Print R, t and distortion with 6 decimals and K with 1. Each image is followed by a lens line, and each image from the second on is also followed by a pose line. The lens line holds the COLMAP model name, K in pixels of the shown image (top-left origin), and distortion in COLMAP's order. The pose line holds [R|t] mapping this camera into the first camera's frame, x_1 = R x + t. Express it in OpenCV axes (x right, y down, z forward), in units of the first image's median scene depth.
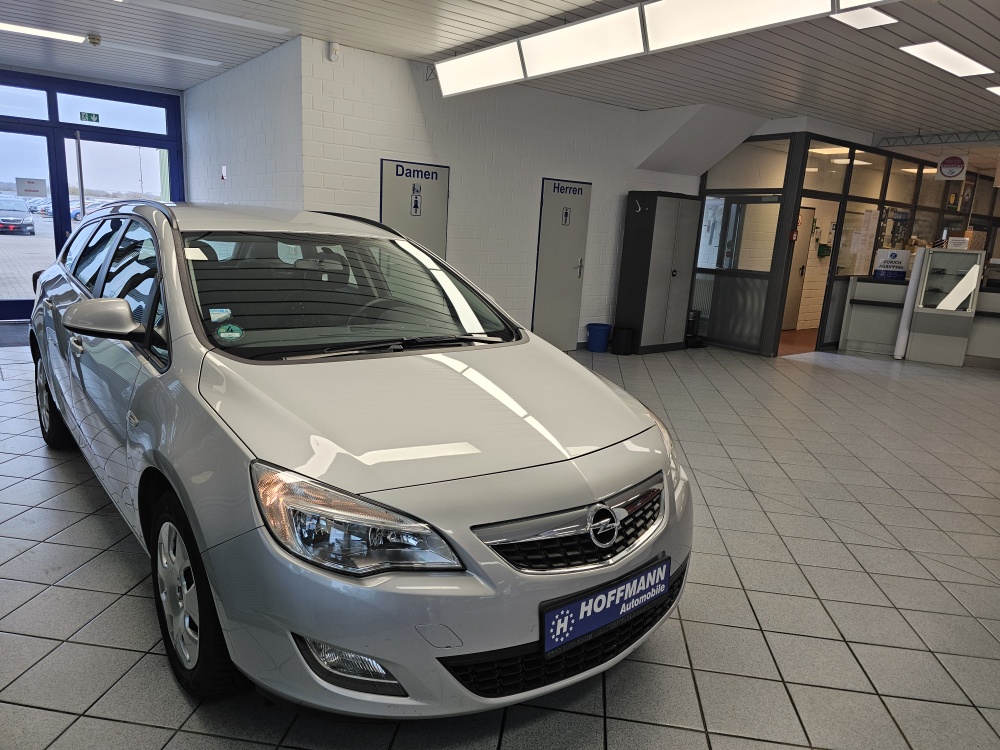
lens RADIAL K [[666.8, 0, 504.2], [0, 666.8, 375.4], [0, 0, 1]] dist [0.079617, -0.062295]
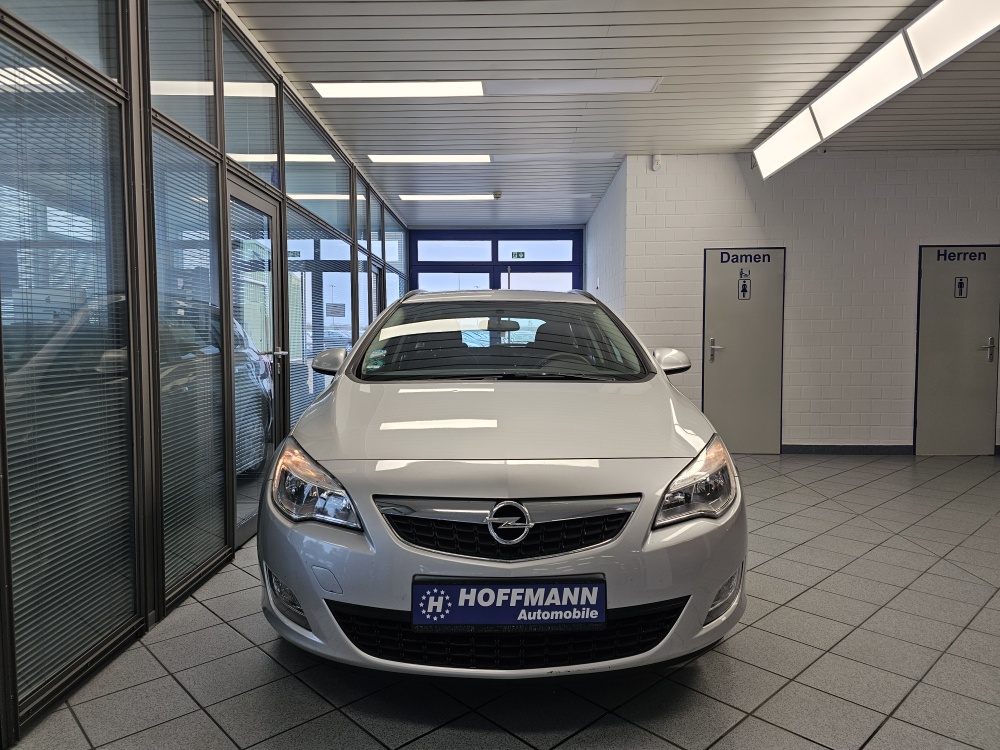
lens RADIAL K [[674.9, 0, 506.6], [0, 674.9, 365.0], [0, 0, 1]] dist [0.058609, -0.053111]
pose [[0.782018, -0.031517, -0.622459, 0.239852], [-0.086852, 0.983465, -0.158911, 0.047315], [0.617175, 0.178333, 0.766350, 0.056446]]
